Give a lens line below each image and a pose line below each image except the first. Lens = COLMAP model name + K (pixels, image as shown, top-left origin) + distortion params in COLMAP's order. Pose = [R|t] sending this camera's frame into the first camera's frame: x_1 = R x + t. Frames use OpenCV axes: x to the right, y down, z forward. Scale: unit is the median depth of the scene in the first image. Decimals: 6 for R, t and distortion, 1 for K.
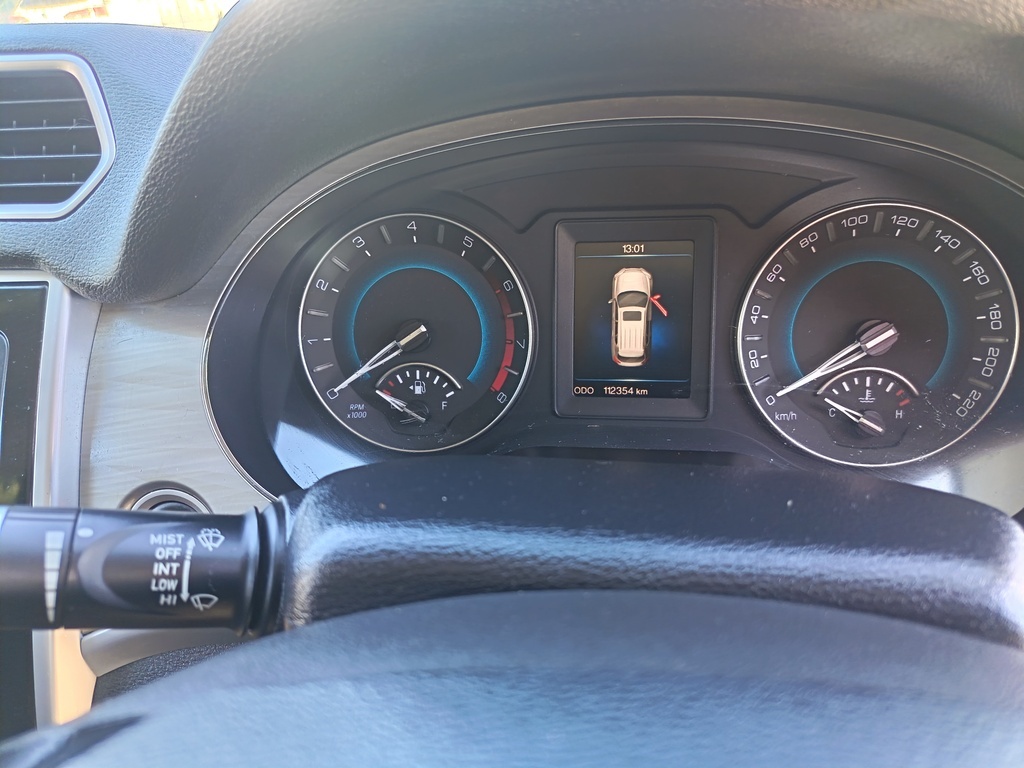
lens RADIAL K [[709.7, 0, 514.0], [0, 709.7, 383.2], [0, 0, 1]] dist [0.025751, -0.024901]
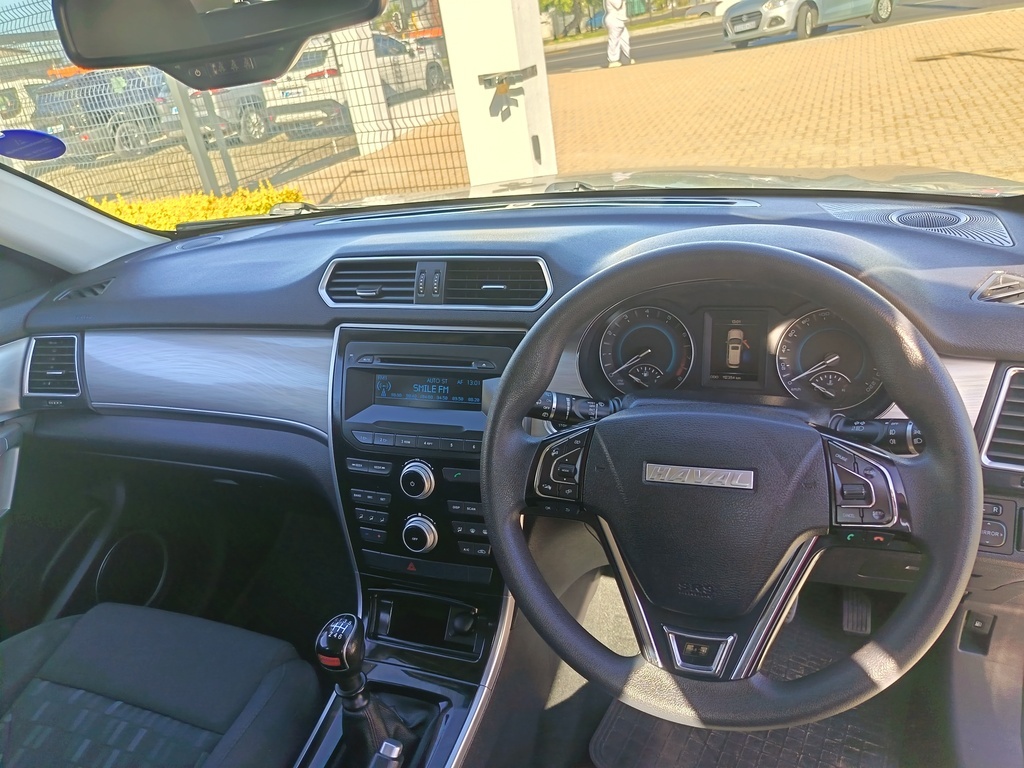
lens RADIAL K [[709.7, 0, 490.6], [0, 709.7, 374.4], [0, 0, 1]] dist [0.025751, -0.024901]
pose [[0.965351, 0.039768, -0.257905, -0.017441], [-0.050697, 0.998070, -0.035864, 0.134955], [0.255981, 0.047696, 0.965504, -1.676702]]
